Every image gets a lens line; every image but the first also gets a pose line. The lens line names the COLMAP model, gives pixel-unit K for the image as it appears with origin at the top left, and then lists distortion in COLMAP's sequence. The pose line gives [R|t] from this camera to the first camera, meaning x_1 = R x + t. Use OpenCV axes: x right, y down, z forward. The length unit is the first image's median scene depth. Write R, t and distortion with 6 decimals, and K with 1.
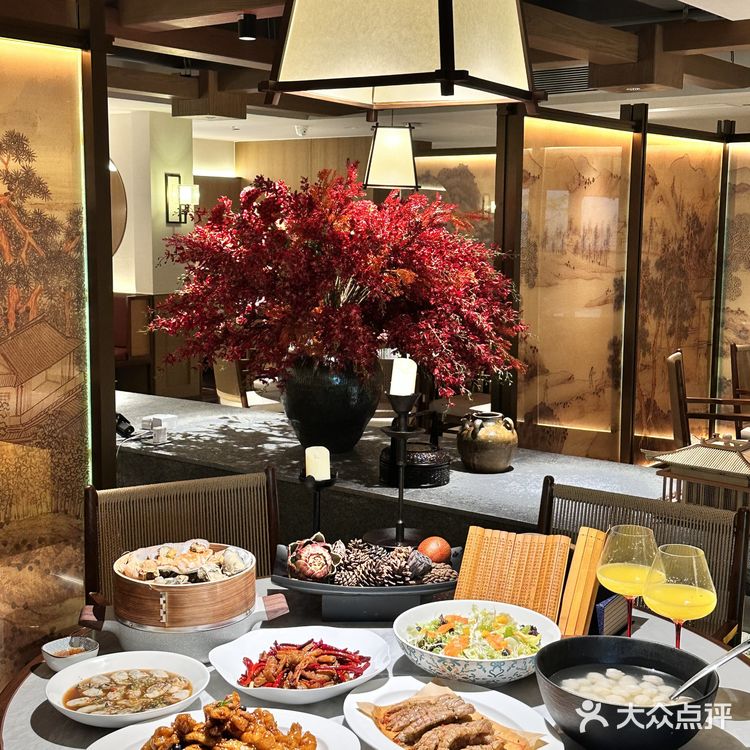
lens RADIAL K [[1139.4, 0, 375.0], [0, 1139.4, 375.0], [0, 0, 1]] dist [0.174603, -0.301181]
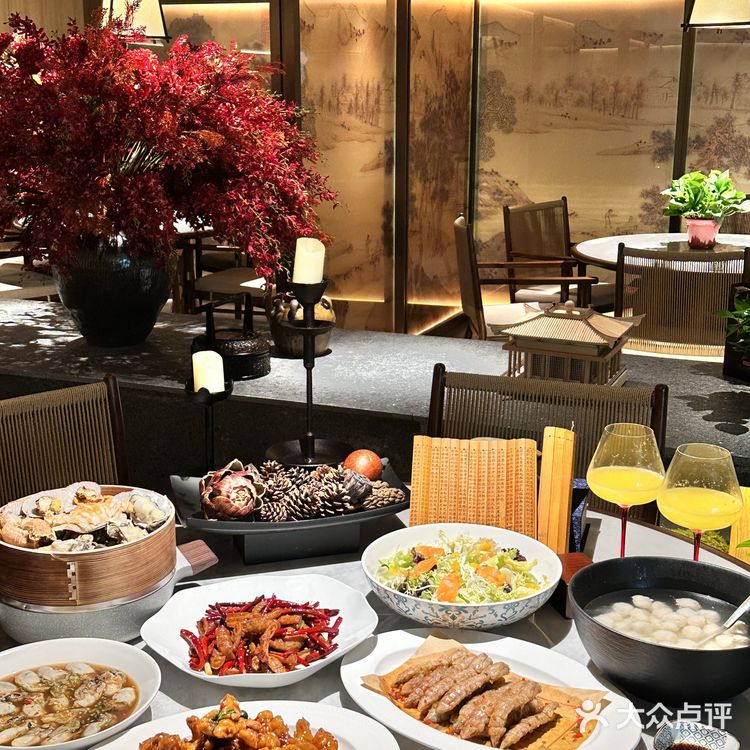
lens RADIAL K [[1139.4, 0, 375.0], [0, 1139.4, 375.0], [0, 0, 1]] dist [0.174603, -0.301181]
pose [[0.965898, -0.069708, 0.249363, -0.118507], [0.040824, 0.992032, 0.119185, -0.010916], [-0.255684, -0.104940, 0.961048, 0.159492]]
